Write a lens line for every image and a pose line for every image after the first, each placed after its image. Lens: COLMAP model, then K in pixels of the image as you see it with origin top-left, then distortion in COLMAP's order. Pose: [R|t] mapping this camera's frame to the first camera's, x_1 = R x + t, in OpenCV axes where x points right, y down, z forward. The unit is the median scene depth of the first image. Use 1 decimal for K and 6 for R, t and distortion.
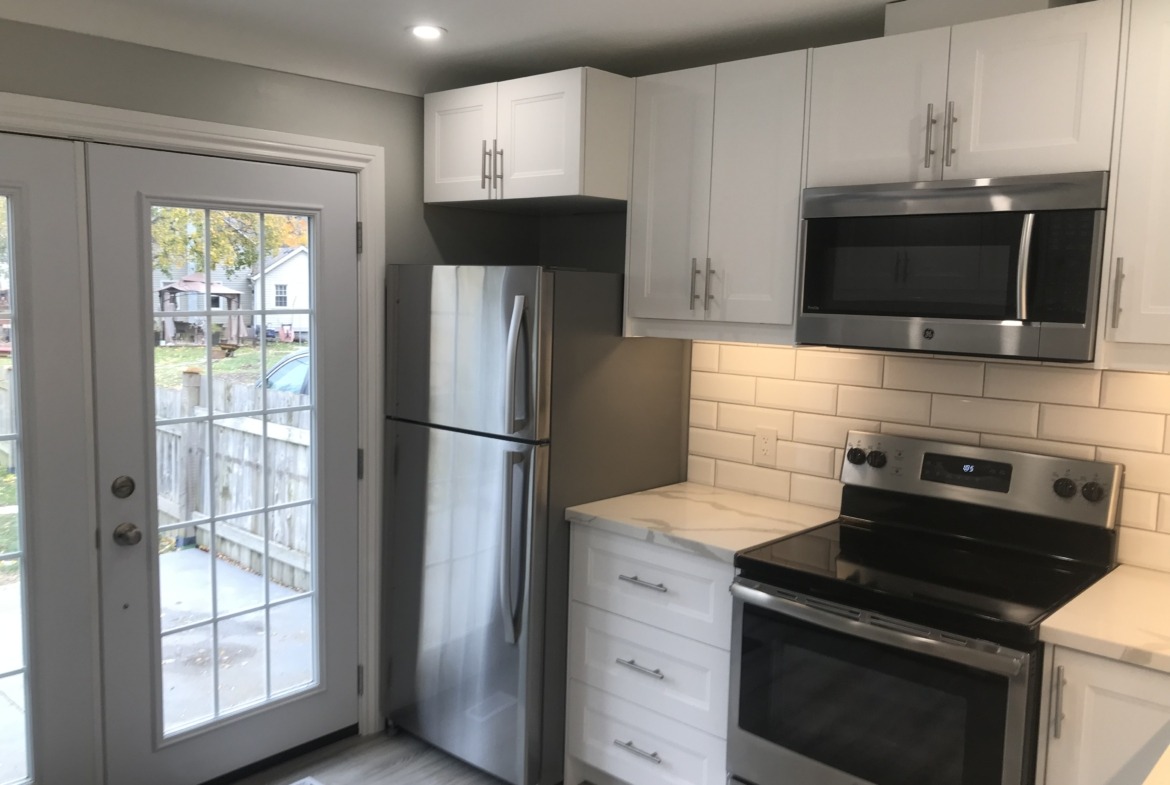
lens RADIAL K [[967.2, 0, 583.2], [0, 967.2, 379.4], [0, 0, 1]] dist [0.041078, -0.036404]
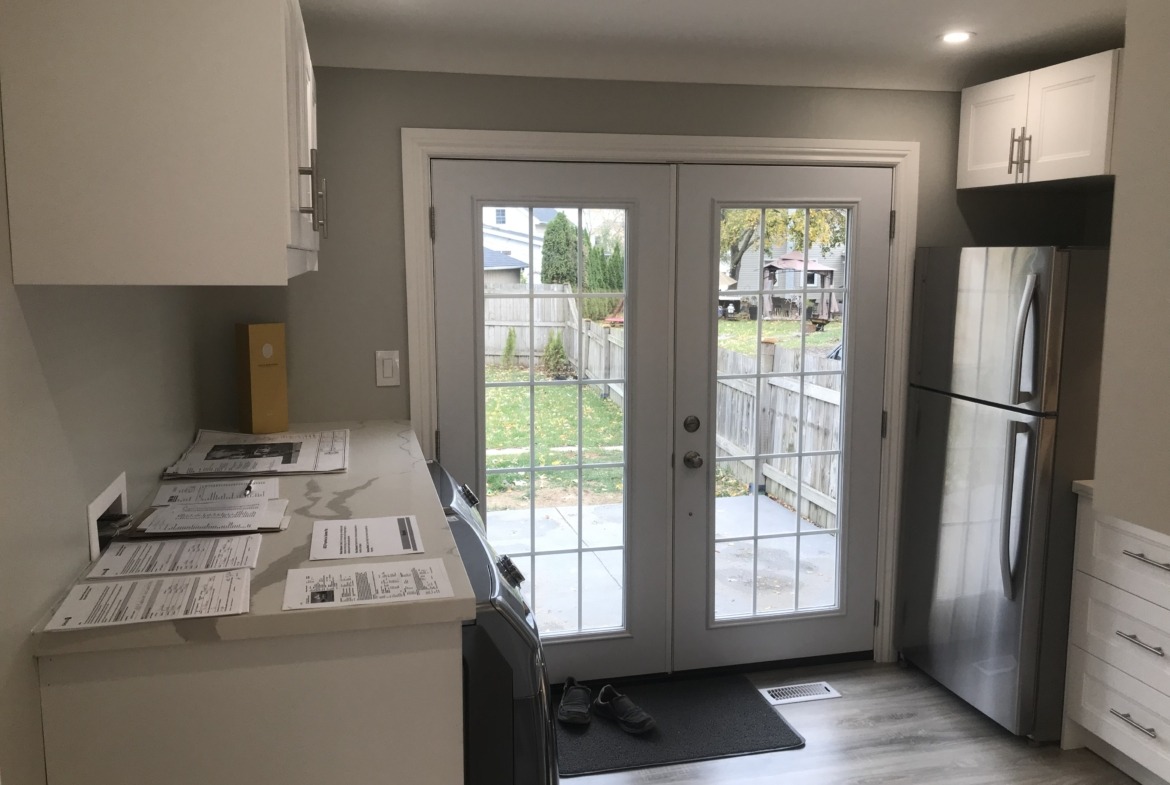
lens RADIAL K [[967.2, 0, 583.2], [0, 967.2, 379.4], [0, 0, 1]] dist [0.041078, -0.036404]
pose [[0.829410, 0.051641, -0.556249, 0.108685], [-0.037786, 0.998624, 0.036369, 0.006397], [0.557362, -0.009146, 0.830219, -0.141132]]
